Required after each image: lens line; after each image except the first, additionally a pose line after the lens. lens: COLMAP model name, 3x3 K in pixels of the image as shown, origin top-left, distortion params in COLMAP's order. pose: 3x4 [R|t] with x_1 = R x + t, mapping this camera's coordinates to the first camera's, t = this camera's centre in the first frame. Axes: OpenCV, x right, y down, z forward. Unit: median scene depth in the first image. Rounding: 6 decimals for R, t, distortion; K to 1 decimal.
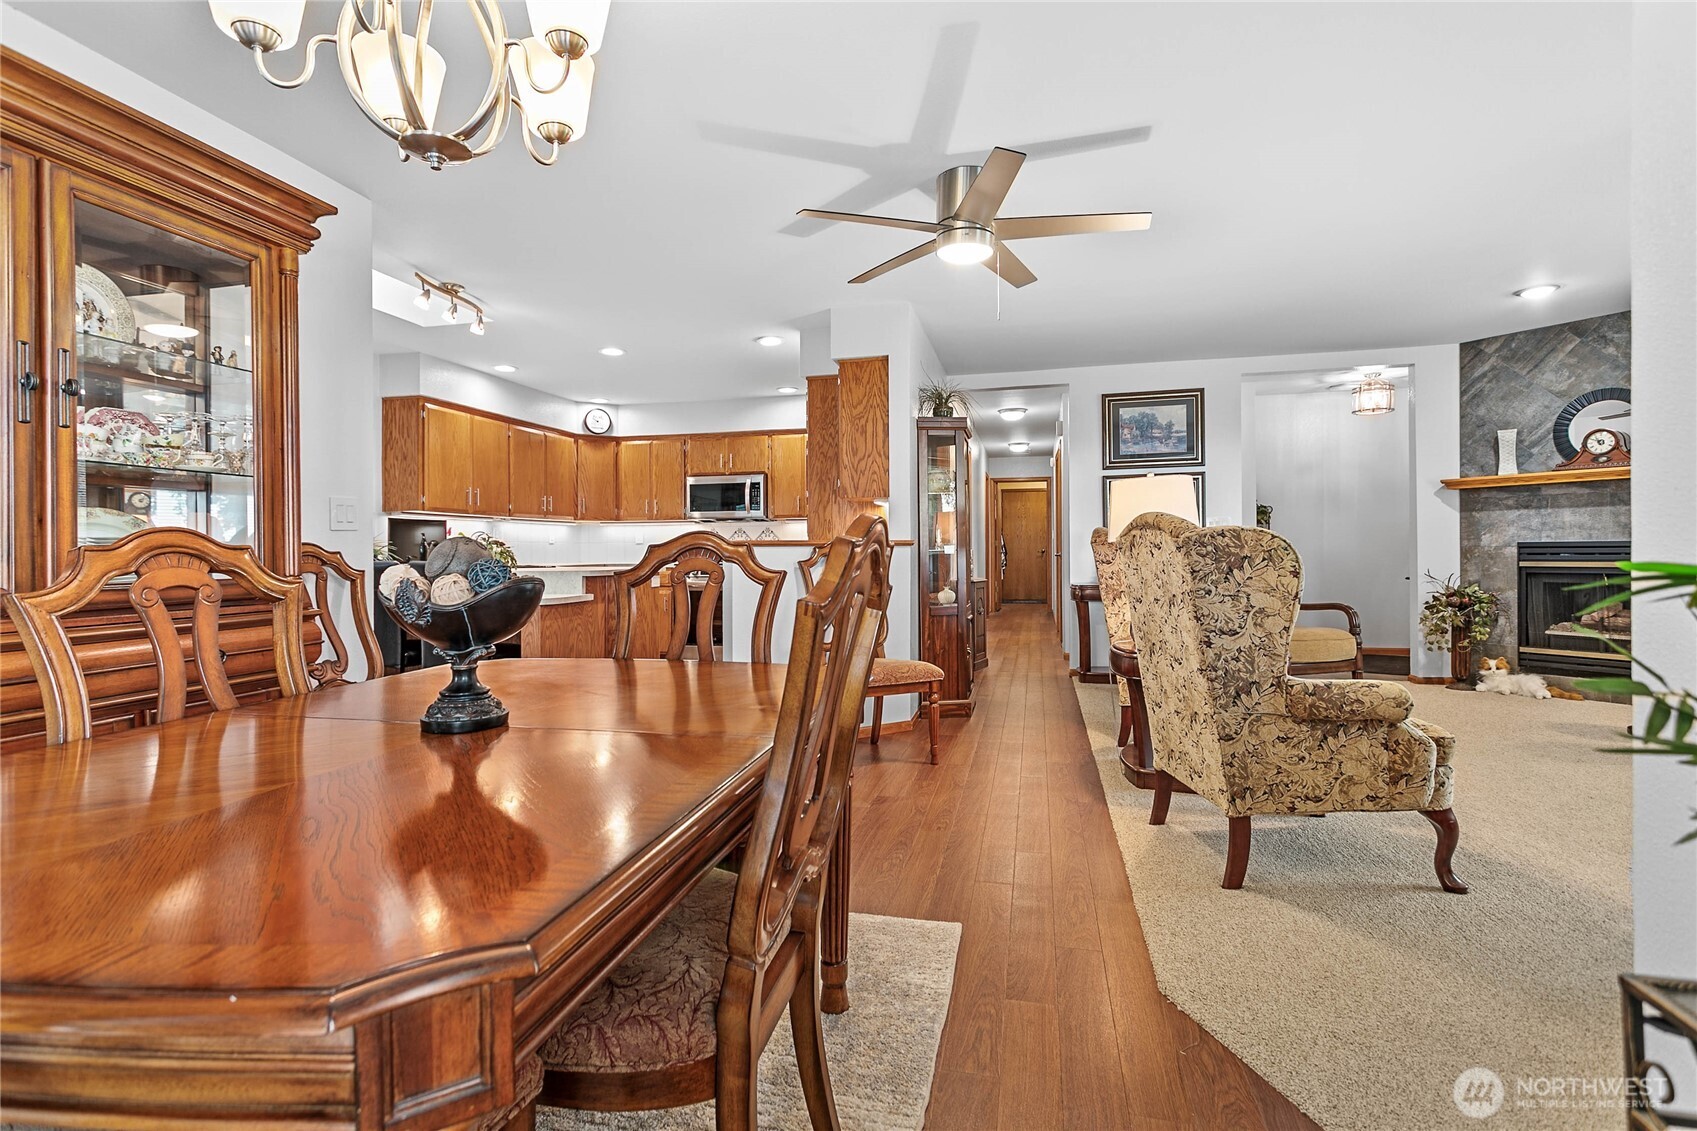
lens RADIAL K [[820.8, 0, 843.5], [0, 820.8, 538.3], [0, 0, 1]] dist [0.025038, 0.000272]
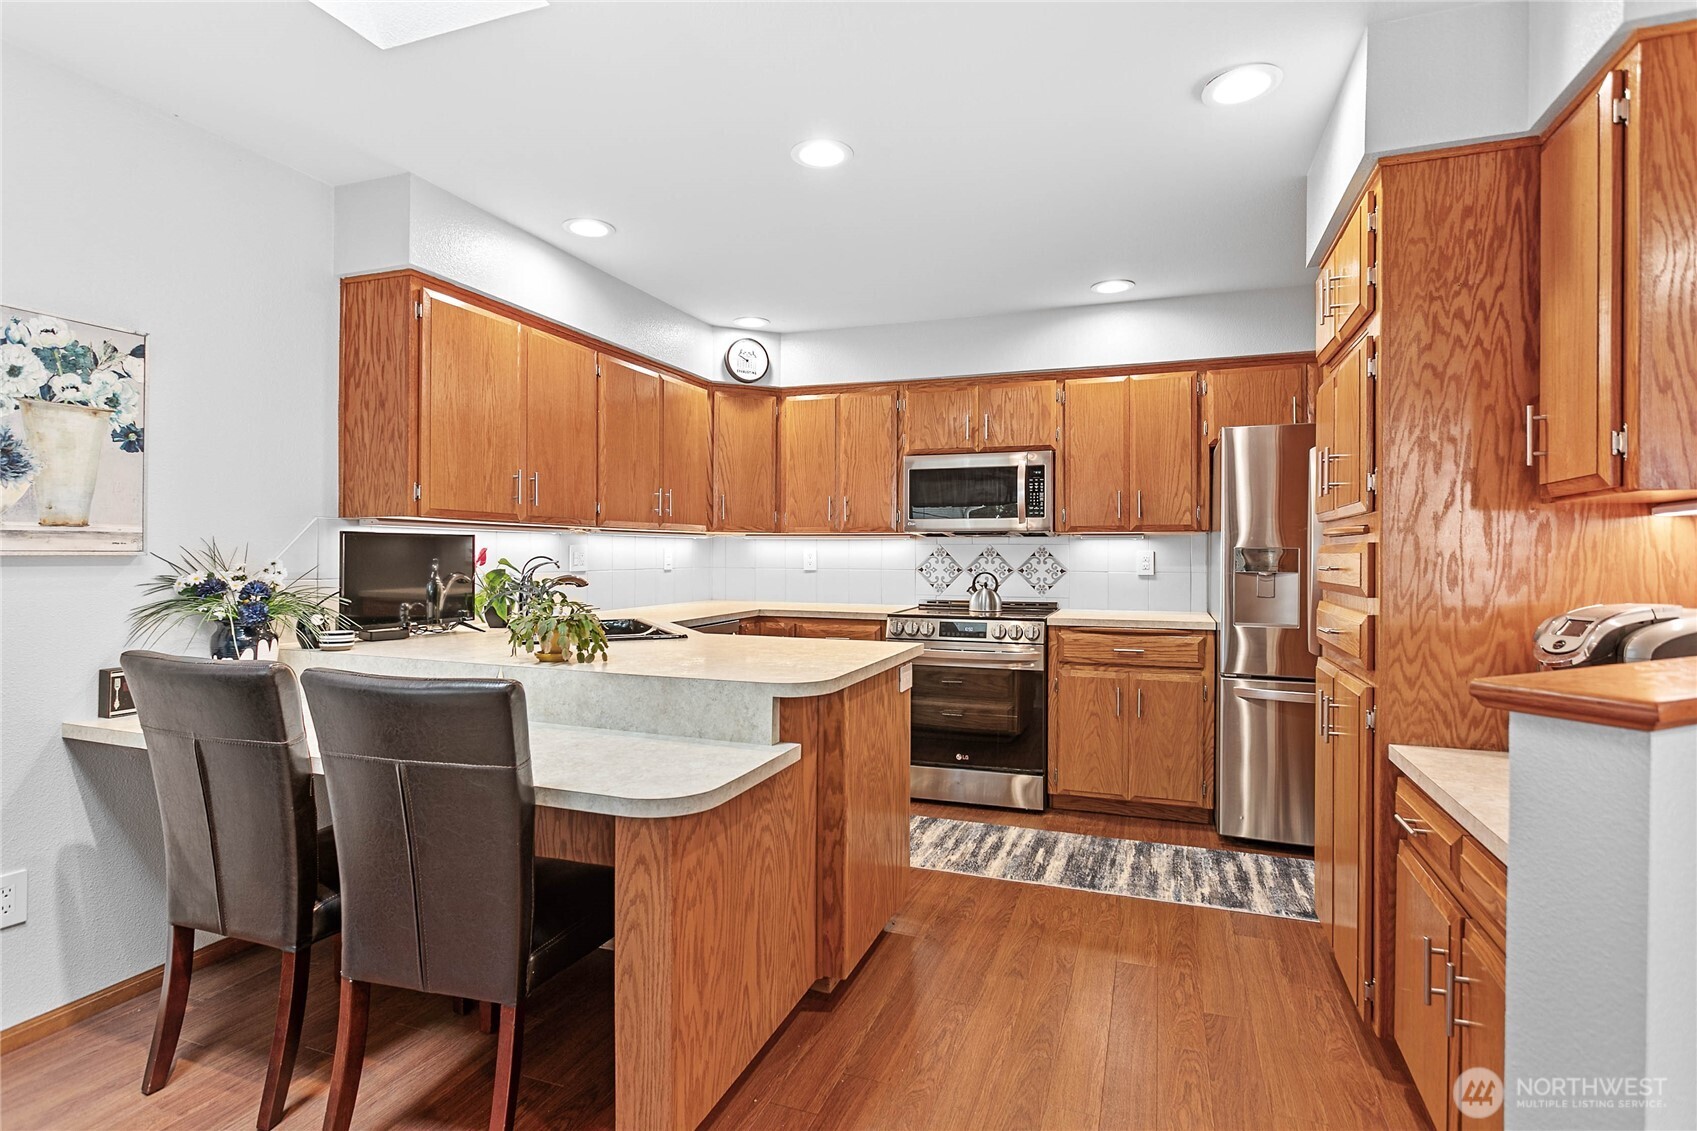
lens RADIAL K [[862.6, 0, 868.8], [0, 862.6, 559.5], [0, 0, 1]] dist [-0.022293, 0.012213]
pose [[0.995620, 0.012984, -0.092588, -0.171916], [-0.010928, 0.999683, 0.022687, -0.018776], [0.092853, -0.021576, 0.995446, 0.444403]]
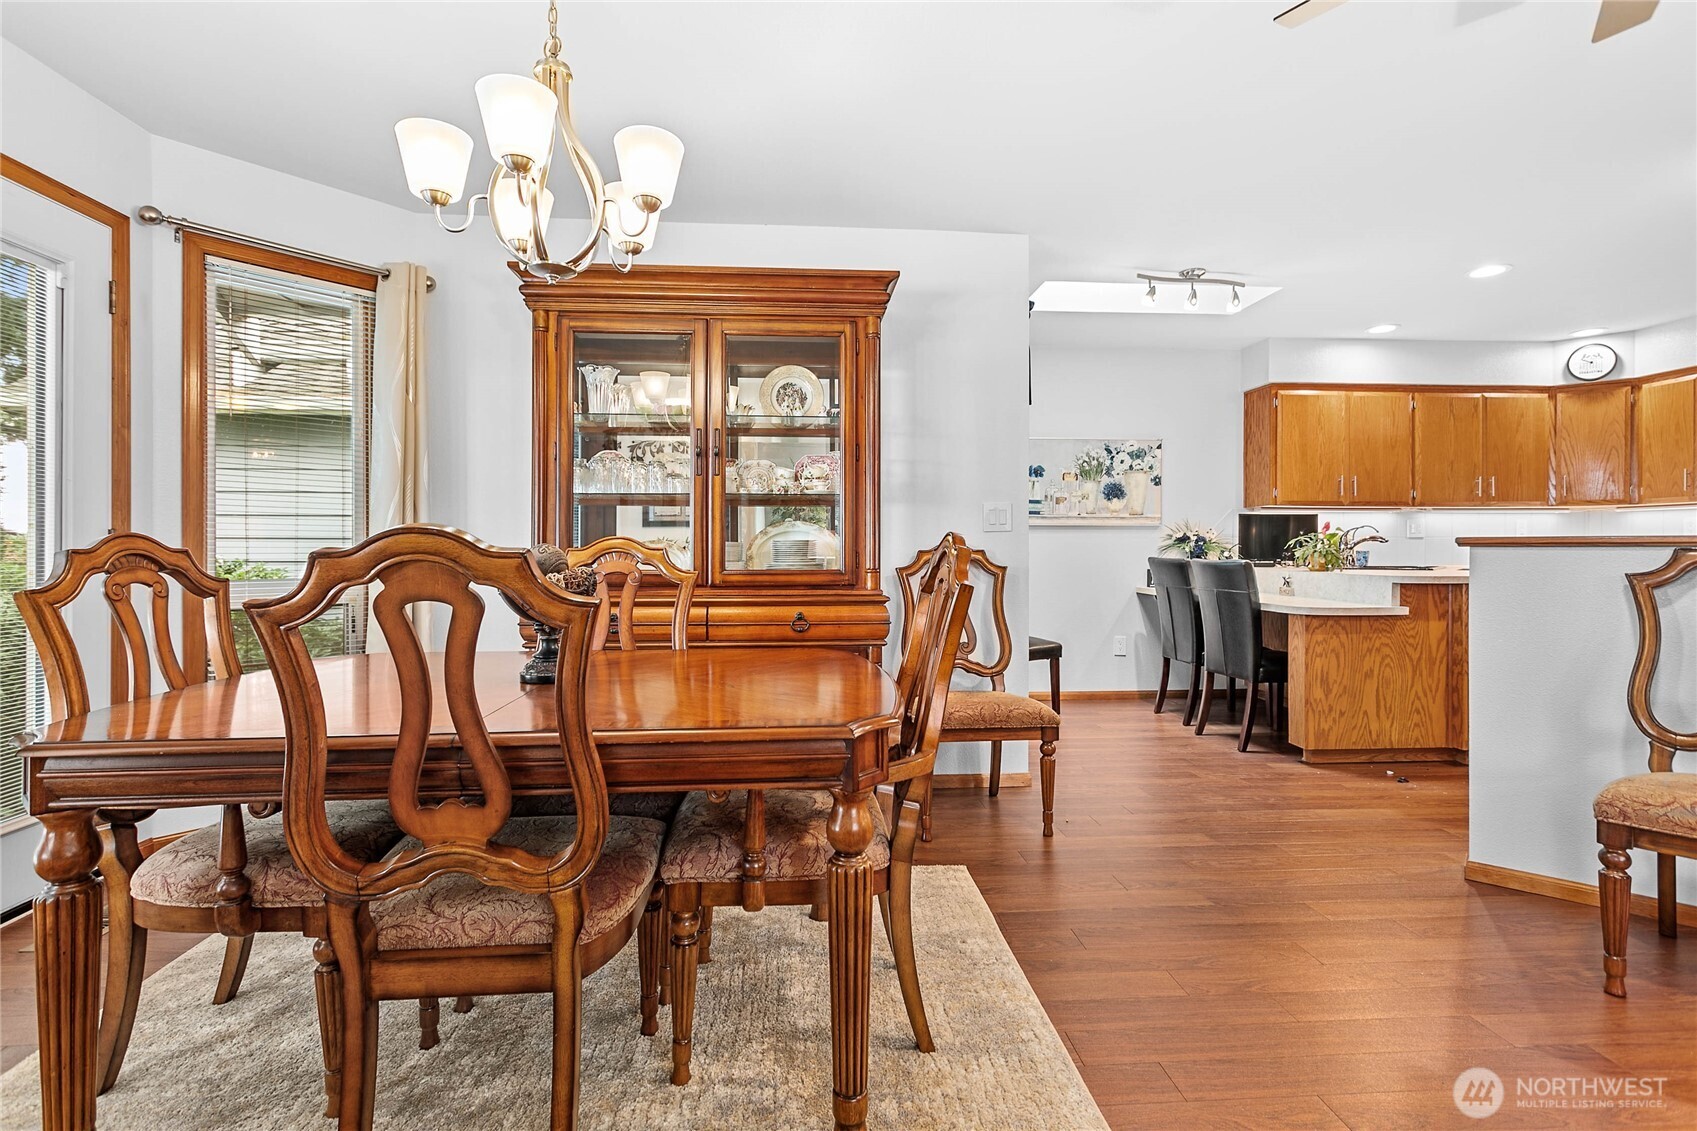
lens RADIAL K [[820.8, 0, 843.5], [0, 820.8, 538.3], [0, 0, 1]] dist [0.025038, 0.000272]
pose [[0.322001, -0.003470, -0.946733, 0.183984], [0.012514, 0.999922, 0.000591, -0.001926], [0.946657, -0.012038, 0.322019, 0.190385]]
